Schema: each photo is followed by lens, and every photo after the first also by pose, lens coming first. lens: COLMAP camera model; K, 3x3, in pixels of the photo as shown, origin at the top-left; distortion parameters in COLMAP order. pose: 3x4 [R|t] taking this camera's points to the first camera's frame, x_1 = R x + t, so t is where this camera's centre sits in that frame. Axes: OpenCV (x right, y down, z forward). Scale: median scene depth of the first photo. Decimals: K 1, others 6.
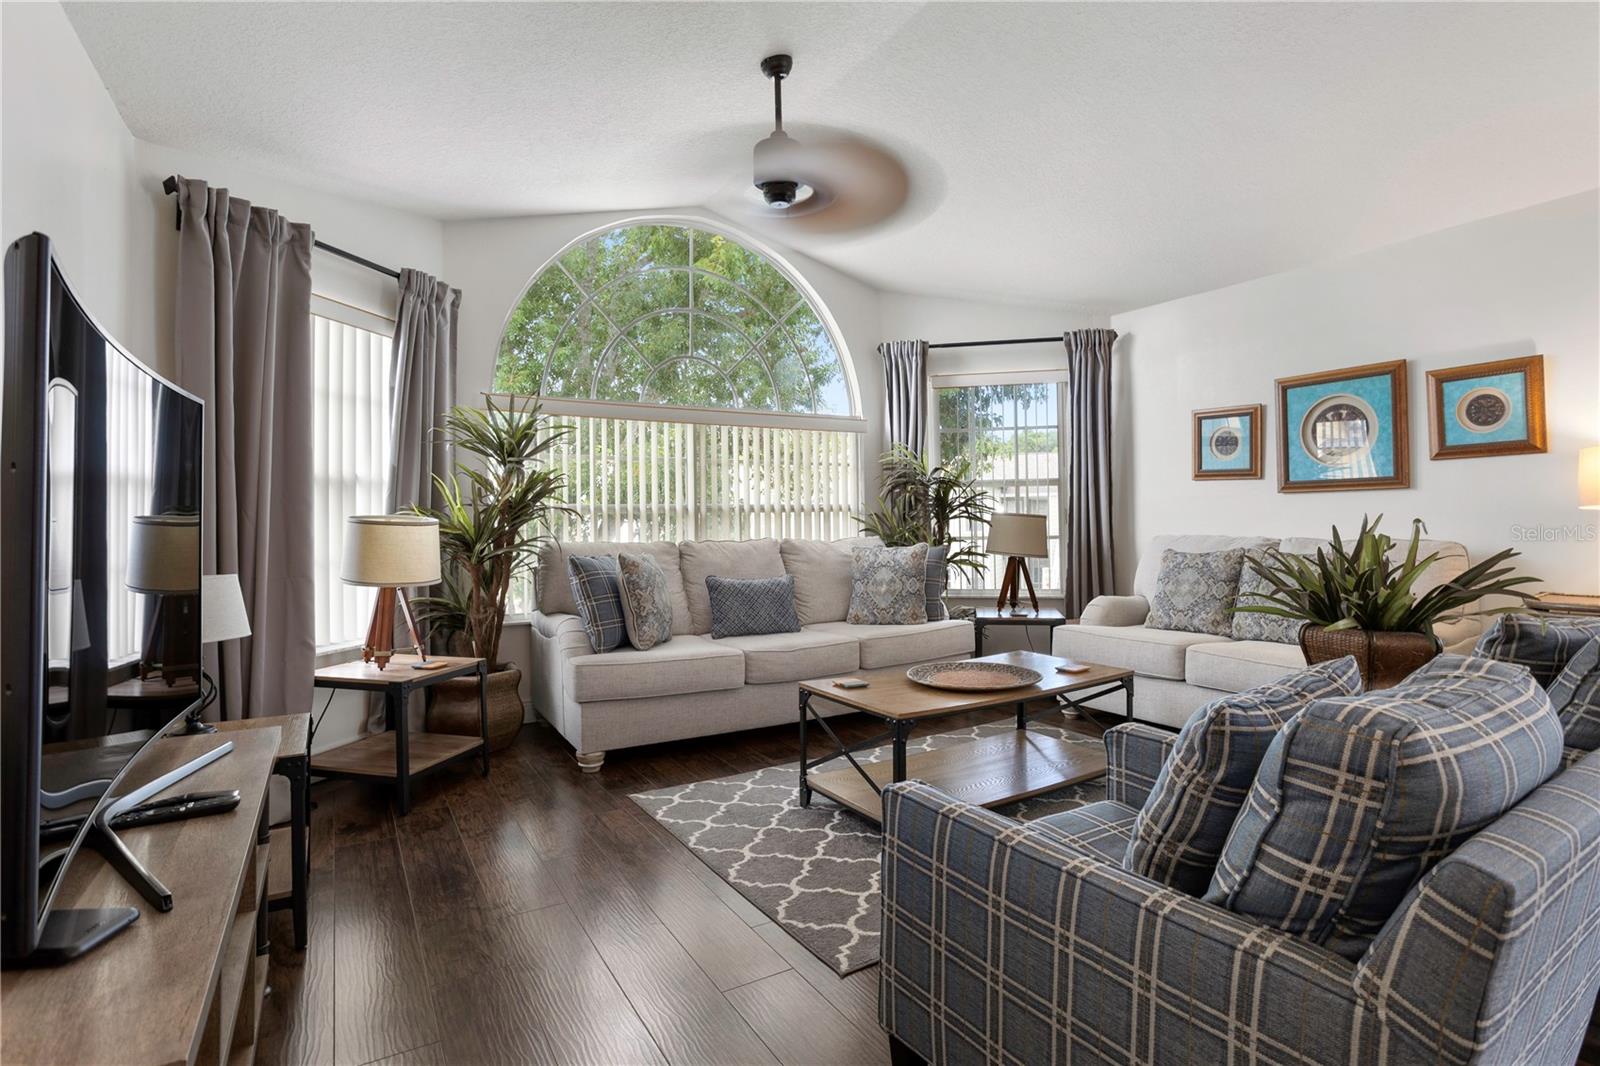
lens RADIAL K [[796.3, 0, 806.0], [0, 796.3, 523.3], [0, 0, 1]] dist [-0.054409, 0.034774]
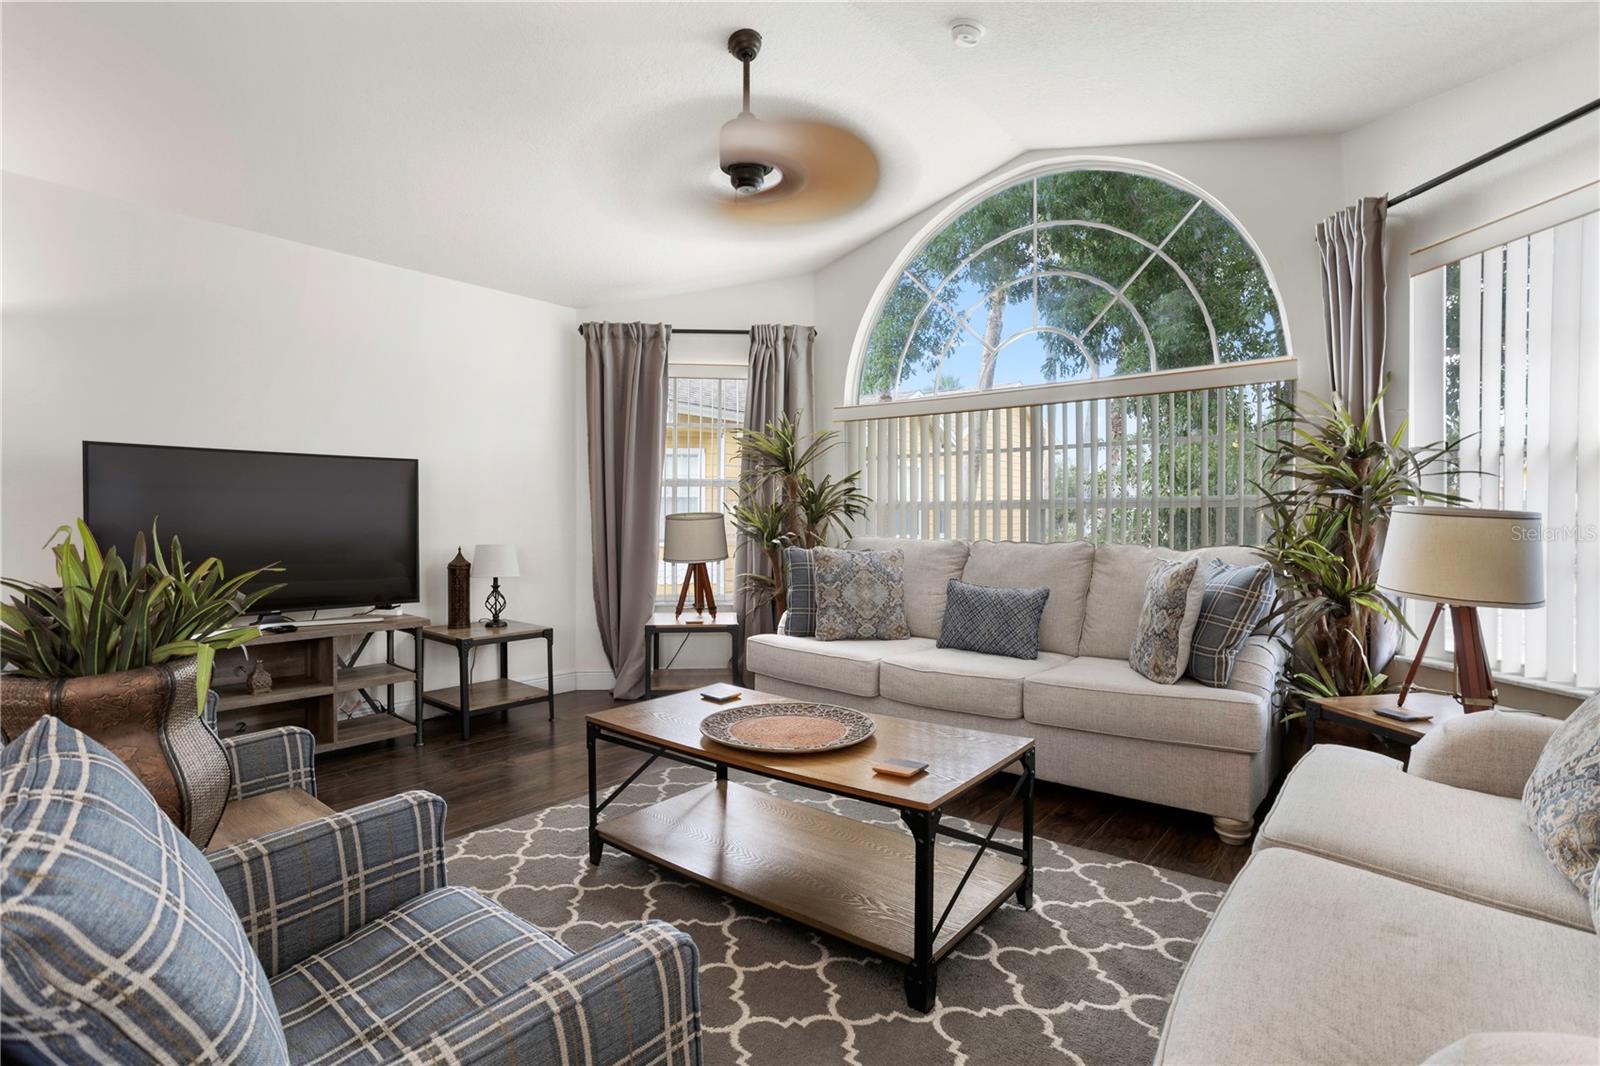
lens RADIAL K [[773.1, 0, 796.9], [0, 773.1, 533.1], [0, 0, 1]] dist [-0.050506, 0.029895]
pose [[0.328335, 0.028320, -0.944137, 0.681380], [-0.007903, 0.999598, 0.027236, -0.008111], [0.944528, -0.001481, 0.328427, 0.577078]]
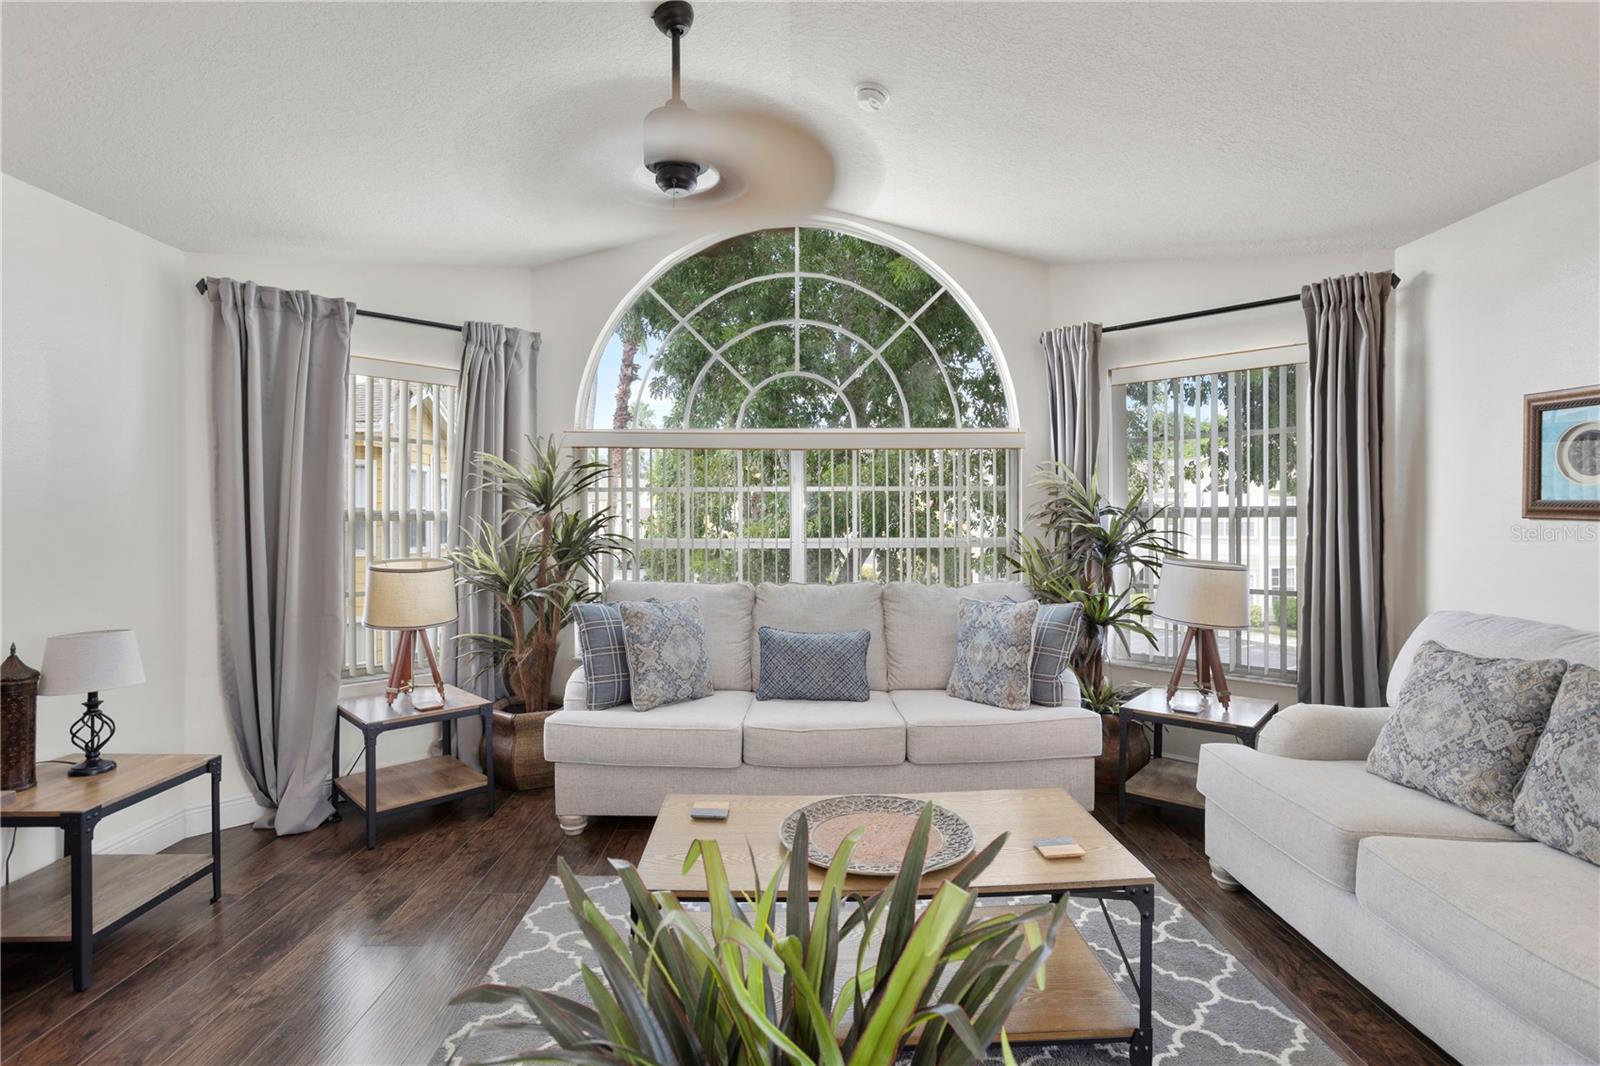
lens RADIAL K [[773.1, 0, 796.9], [0, 773.1, 533.1], [0, 0, 1]] dist [-0.050506, 0.029895]
pose [[0.862228, 0.017524, -0.506217, 0.359014], [-0.008288, 0.999756, 0.020494, -0.057803], [0.506453, -0.013475, 0.862163, 0.299877]]
